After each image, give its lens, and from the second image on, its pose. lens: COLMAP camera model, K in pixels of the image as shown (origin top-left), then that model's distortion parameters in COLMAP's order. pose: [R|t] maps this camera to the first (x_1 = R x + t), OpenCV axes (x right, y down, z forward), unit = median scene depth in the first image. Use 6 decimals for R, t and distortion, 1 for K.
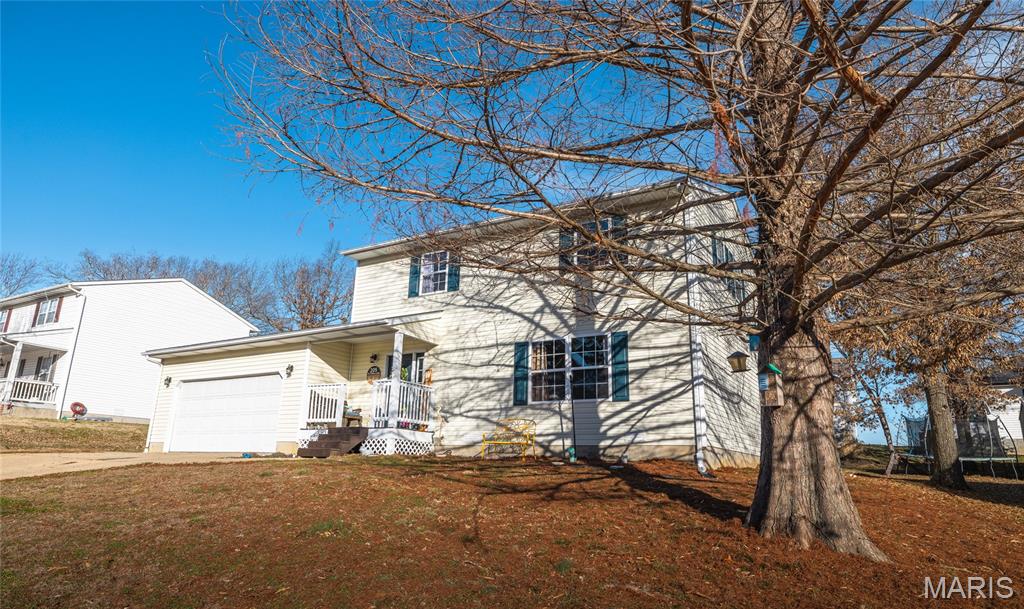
lens RADIAL K [[629.3, 0, 512.2], [0, 629.3, 303.3], [0, 0, 1]] dist [-0.003083, -0.000419]
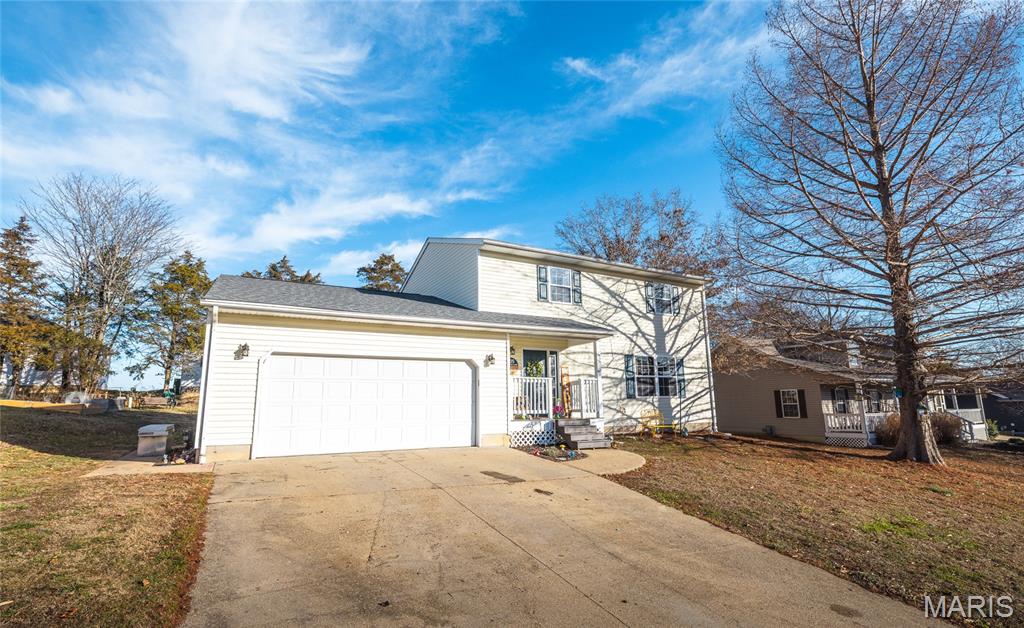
lens RADIAL K [[508.2, 0, 512.0], [0, 508.2, 313.3], [0, 0, 1]] dist [0.001106, 0.000030]
pose [[0.486235, 0.119240, 0.865654, -1.179011], [-0.210298, 0.977498, -0.016523, 0.046746], [-0.848145, -0.174011, 0.500370, 0.674925]]
